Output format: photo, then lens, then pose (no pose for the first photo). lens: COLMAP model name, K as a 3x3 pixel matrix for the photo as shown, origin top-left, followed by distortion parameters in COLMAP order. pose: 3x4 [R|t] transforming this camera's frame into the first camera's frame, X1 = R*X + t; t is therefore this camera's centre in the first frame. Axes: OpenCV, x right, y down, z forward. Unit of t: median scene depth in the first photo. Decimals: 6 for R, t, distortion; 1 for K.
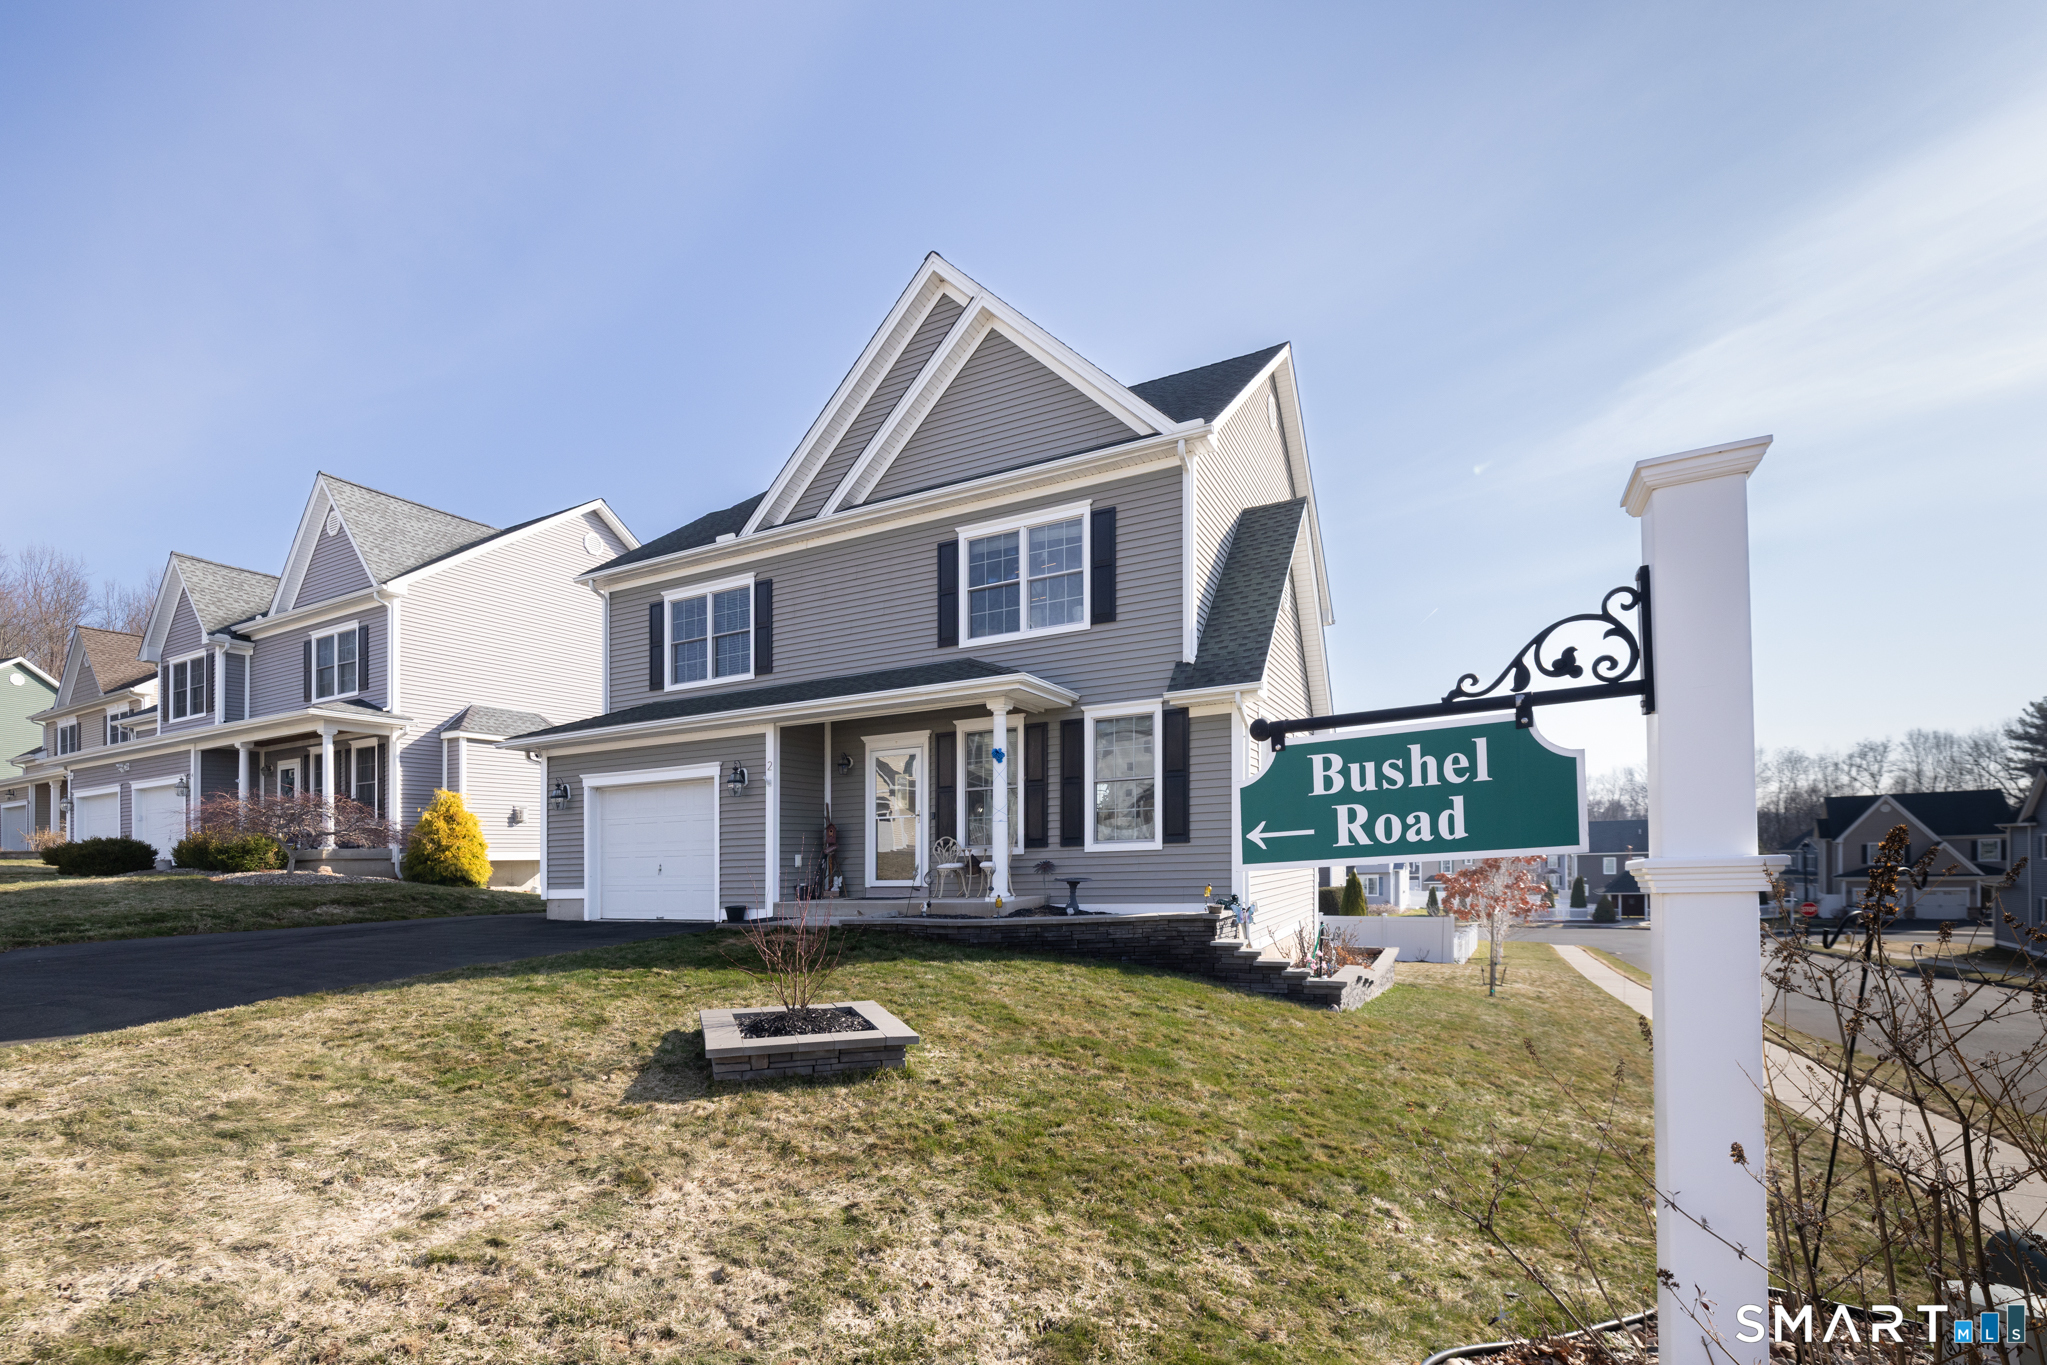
lens RADIAL K [[889.3, 0, 1023.8], [0, 889.3, 688.0], [0, 0, 1]] dist [-0.001430, -0.000029]
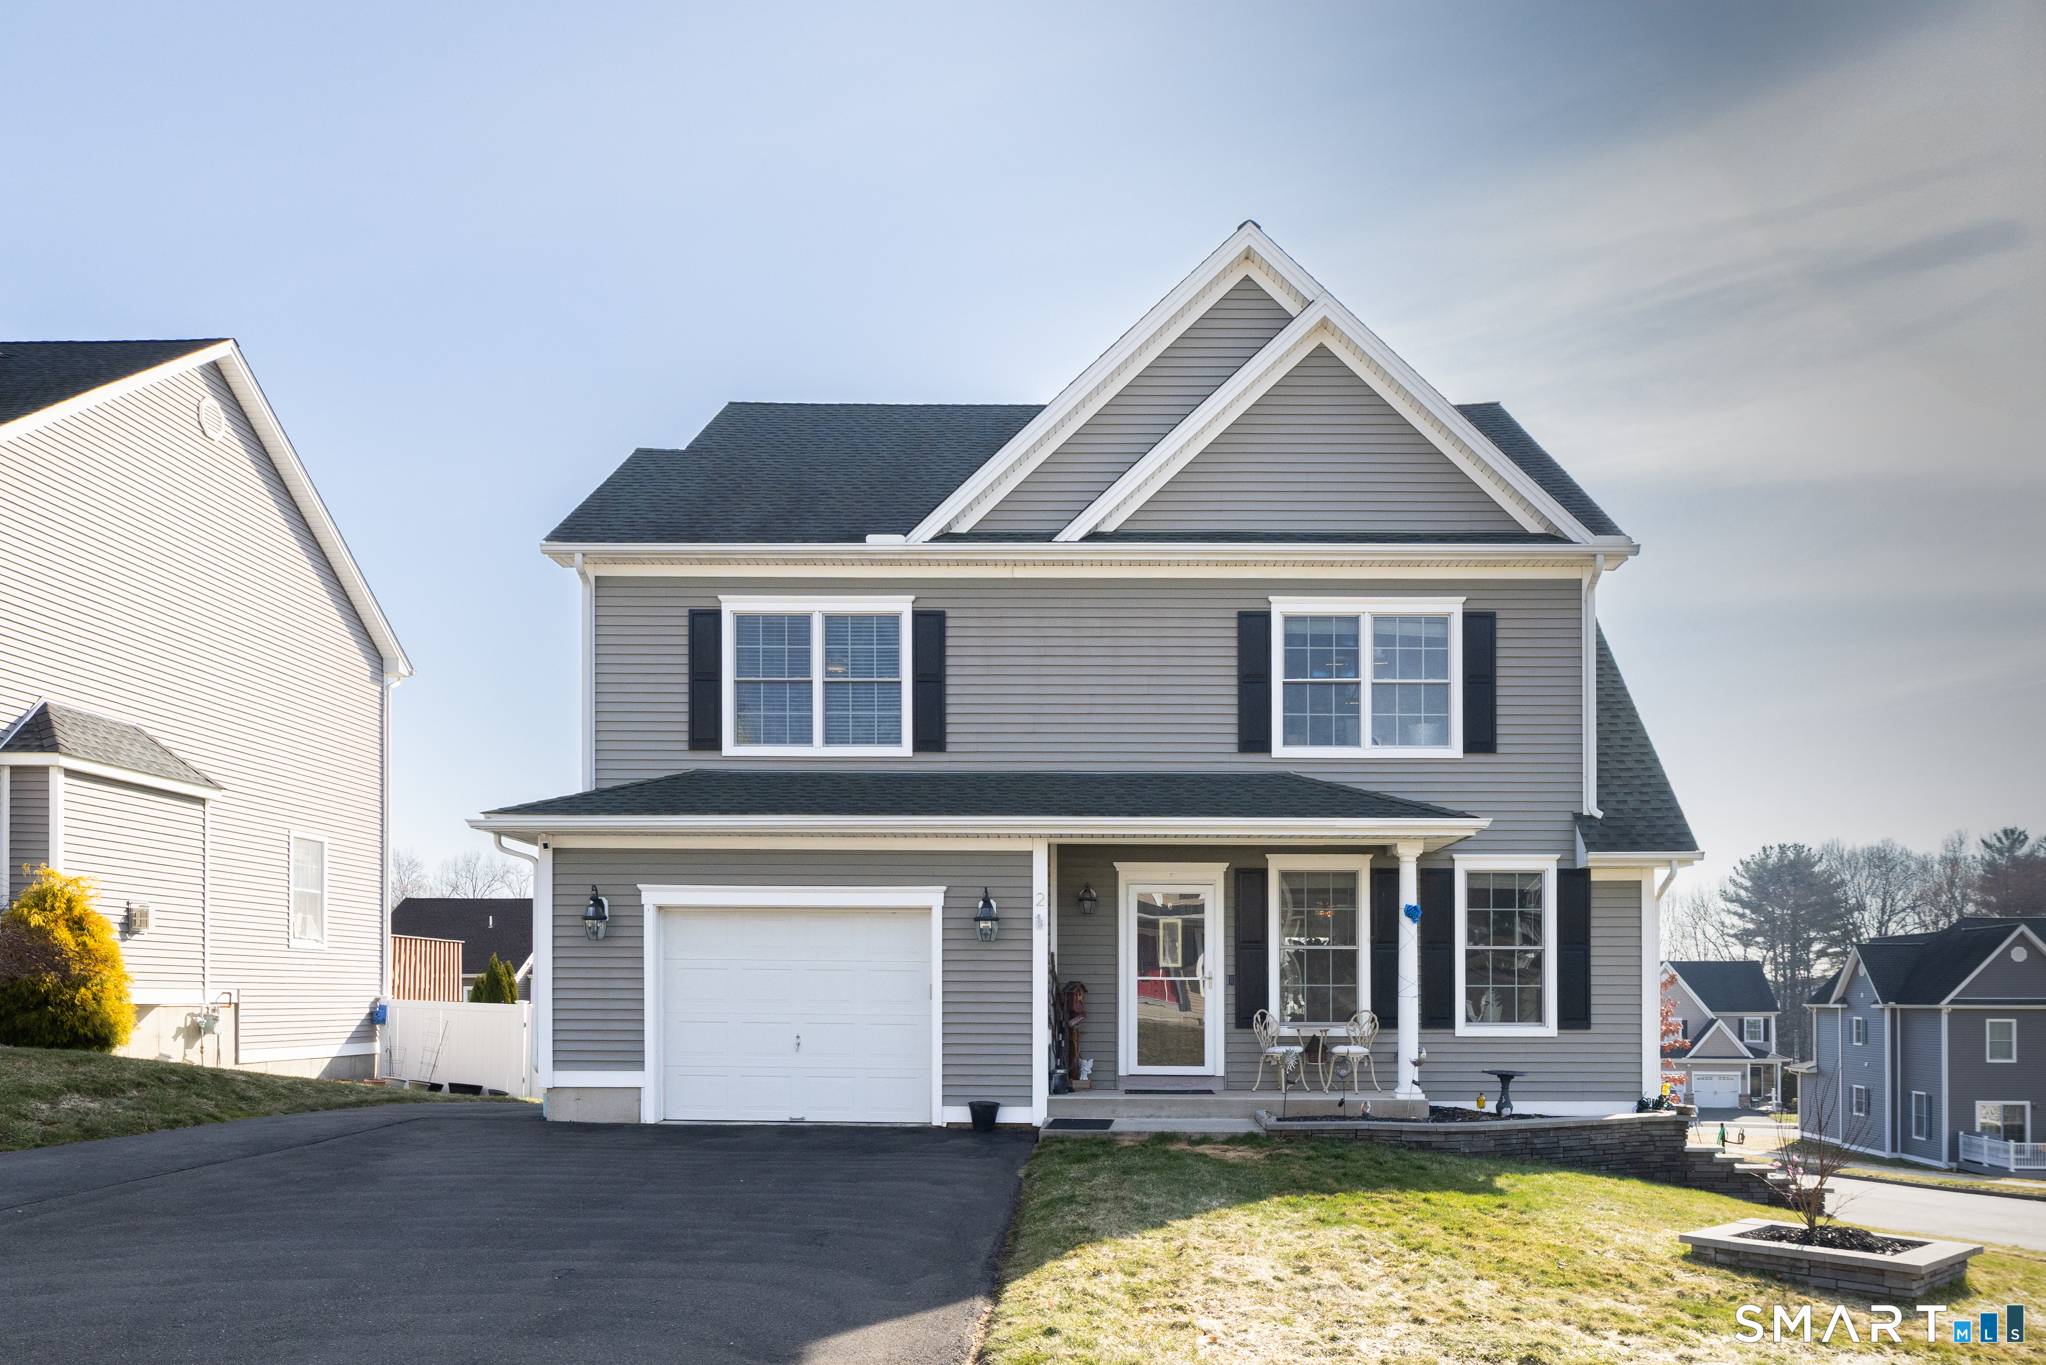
lens RADIAL K [[1427.3, 0, 1023.1], [0, 1427.3, 680.3], [0, 0, 1]] dist [-0.007391, -0.000015]
pose [[0.902755, 0.123611, 0.412012, -0.763346], [-0.109944, 0.992313, -0.056814, -0.017307], [-0.415867, 0.005991, 0.909406, -0.013527]]
